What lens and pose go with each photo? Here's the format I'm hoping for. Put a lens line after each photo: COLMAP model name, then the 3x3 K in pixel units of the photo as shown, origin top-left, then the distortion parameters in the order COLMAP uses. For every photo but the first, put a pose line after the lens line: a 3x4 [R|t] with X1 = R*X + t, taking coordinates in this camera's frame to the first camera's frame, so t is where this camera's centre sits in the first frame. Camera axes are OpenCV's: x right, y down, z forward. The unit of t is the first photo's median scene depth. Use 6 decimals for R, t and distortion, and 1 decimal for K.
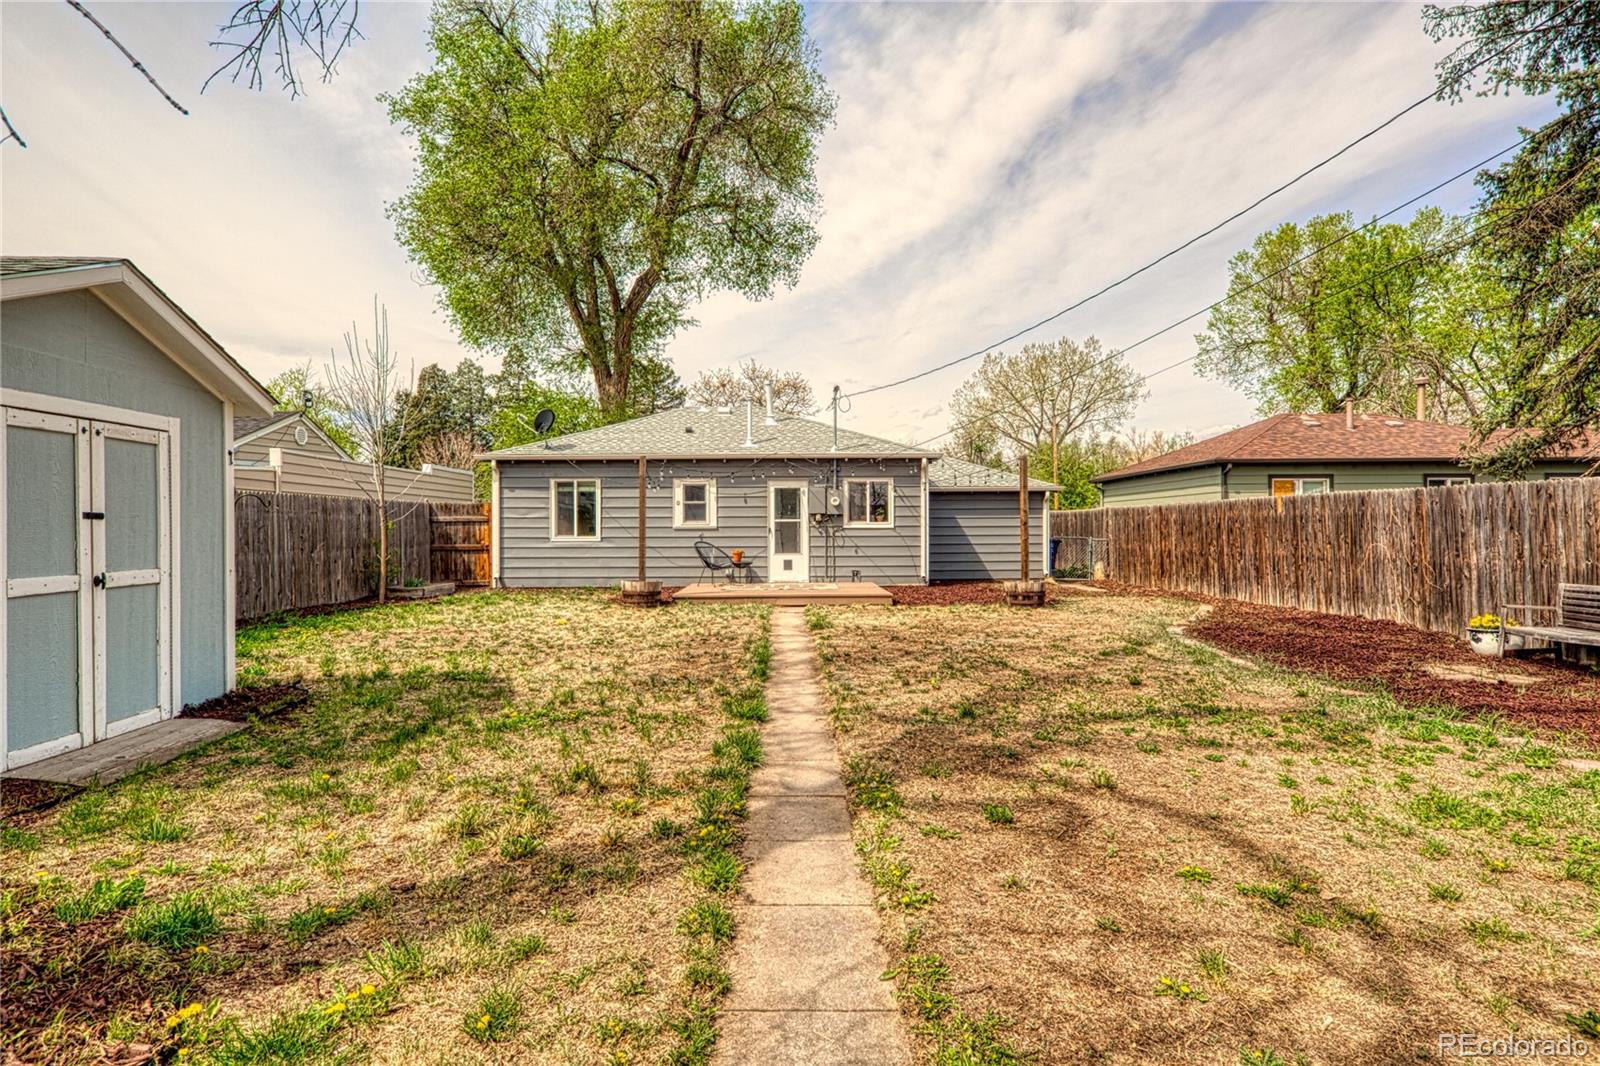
lens RADIAL K [[840.8, 0, 800.0], [0, 840.8, 533.0], [0, 0, 1]] dist [-0.000410, 0.018429]
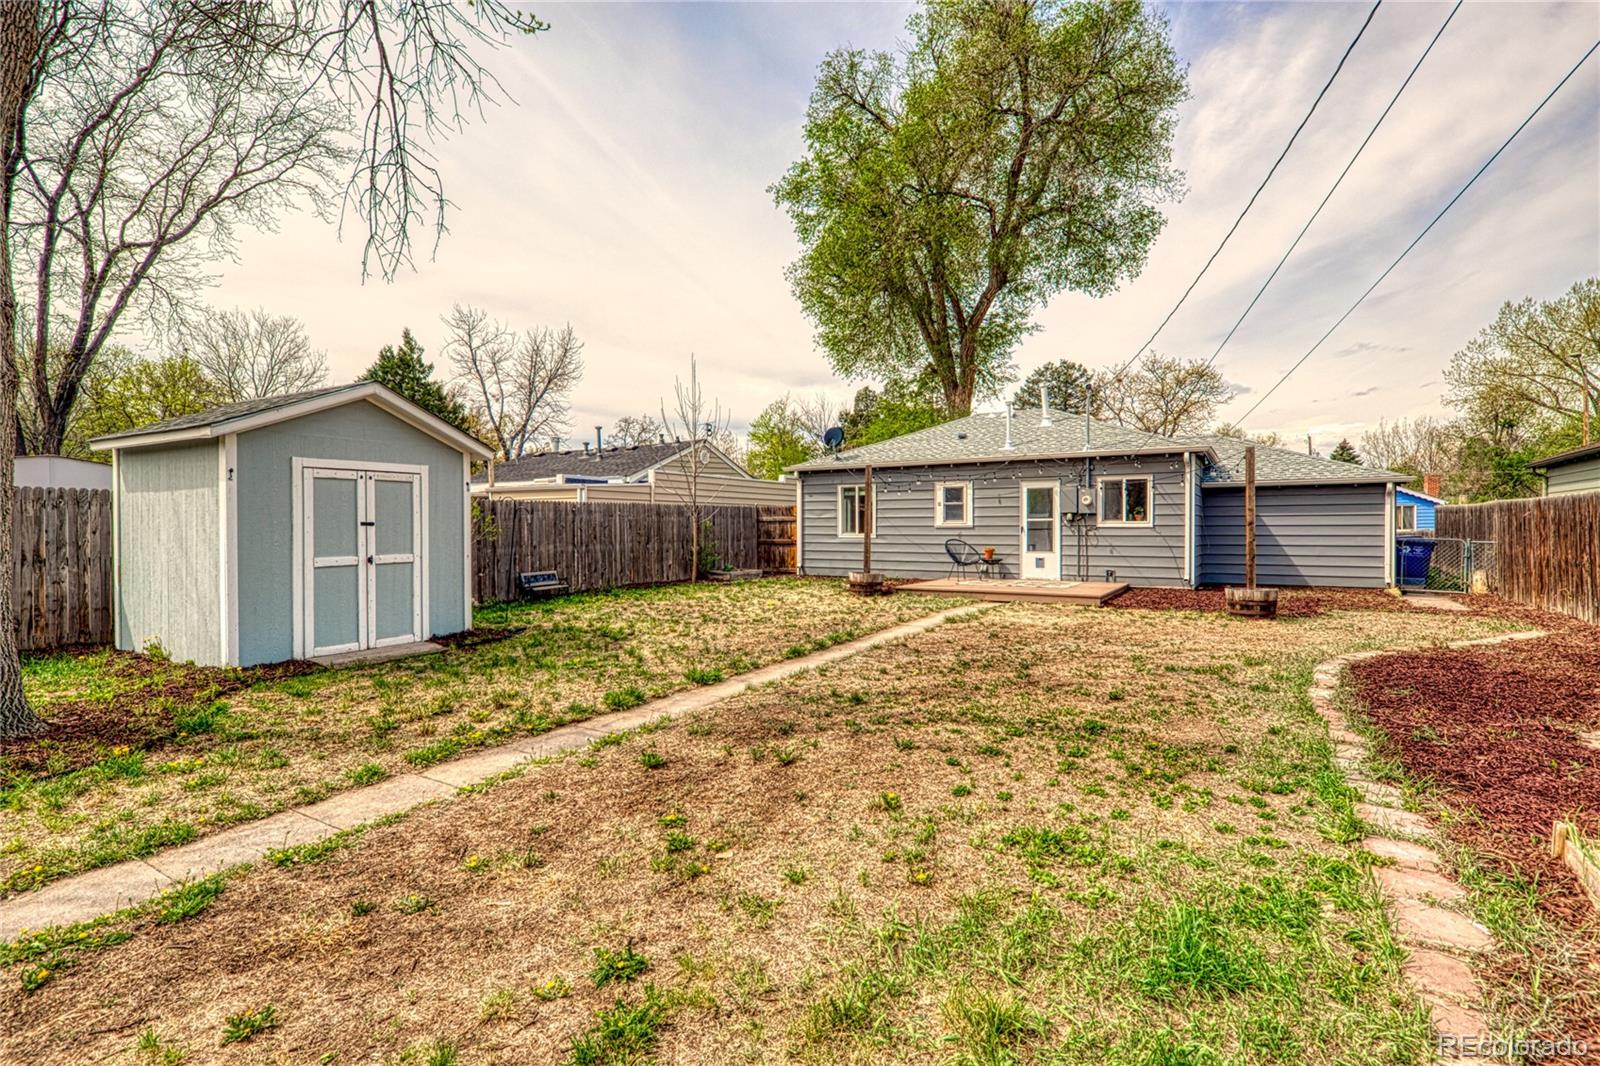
lens RADIAL K [[791.5, 0, 800.0], [0, 791.5, 533.0], [0, 0, 1]] dist [0.003898, 0.001420]
pose [[0.830790, 0.007303, -0.556538, 0.281324], [-0.003238, 0.999960, 0.008287, -0.005712], [0.556577, -0.005083, 0.830781, 0.033907]]
